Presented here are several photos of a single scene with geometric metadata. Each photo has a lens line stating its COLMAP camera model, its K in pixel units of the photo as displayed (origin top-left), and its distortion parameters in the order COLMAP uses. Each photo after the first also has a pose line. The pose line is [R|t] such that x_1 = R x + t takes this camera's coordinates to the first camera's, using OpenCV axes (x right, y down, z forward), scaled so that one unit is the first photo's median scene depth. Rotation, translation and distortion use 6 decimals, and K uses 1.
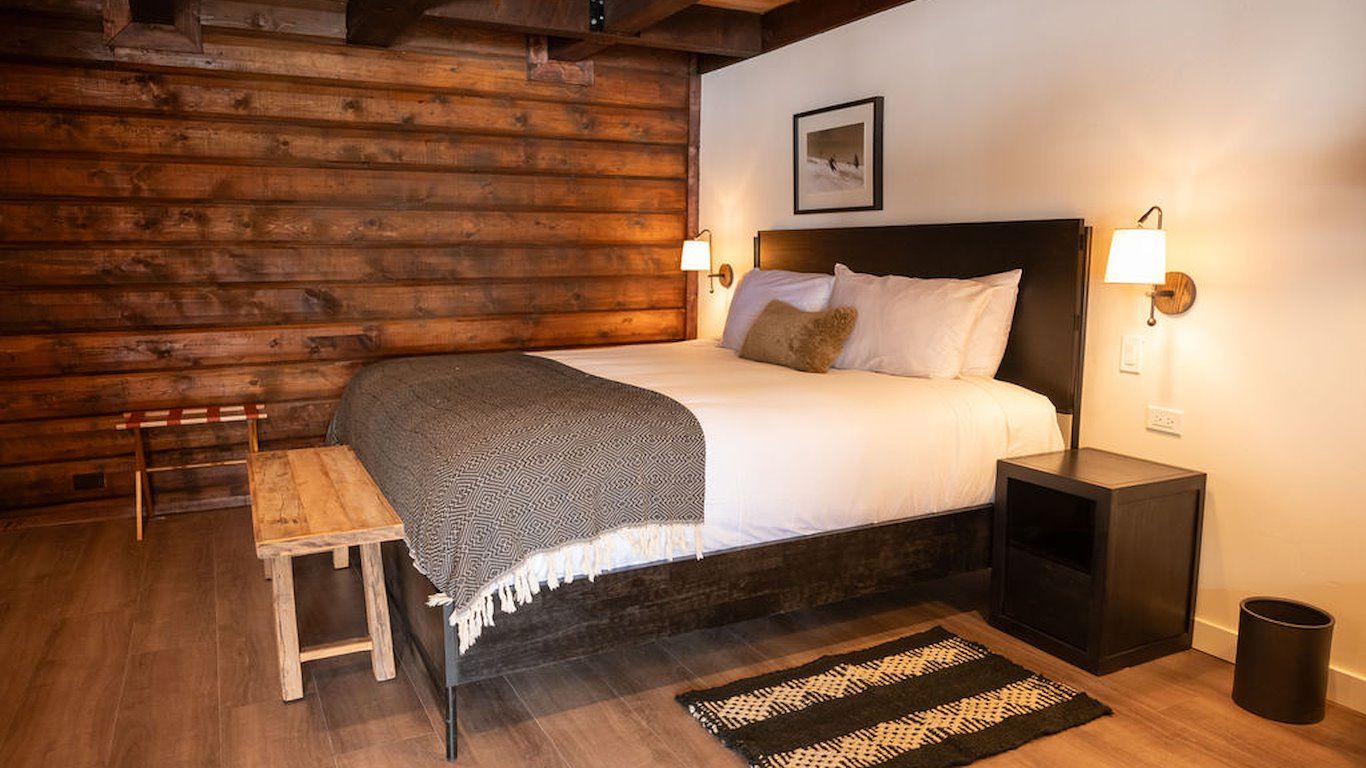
lens RADIAL K [[909.8, 0, 679.6], [0, 909.8, 381.6], [0, 0, 1]] dist [-0.003816, -0.000136]
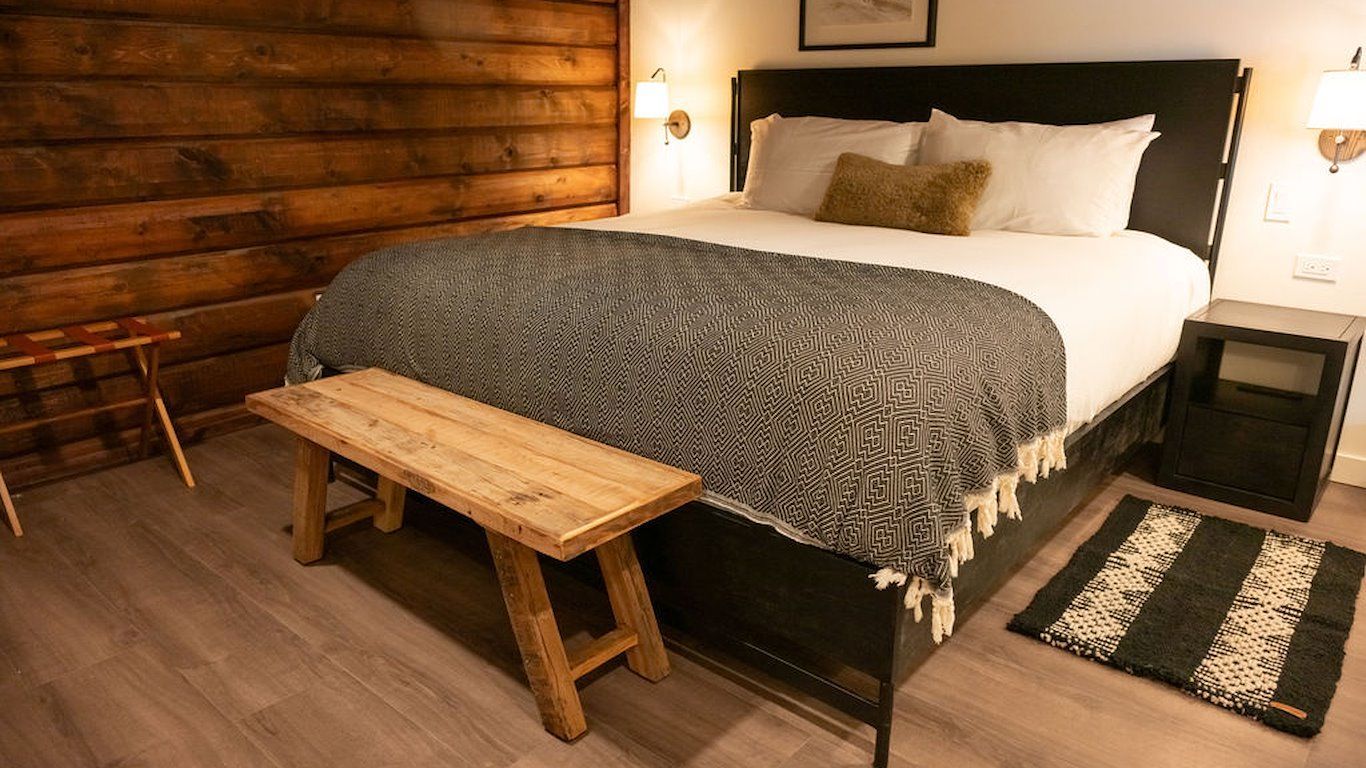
lens RADIAL K [[909.8, 0, 684.5], [0, 909.8, 385.6], [0, 0, 1]] dist [-0.003816, -0.000136]
pose [[0.931514, -0.106949, 0.347626, -0.309874], [0.048924, 0.983948, 0.171619, -0.022815], [-0.360400, -0.142858, 0.921794, 0.189453]]
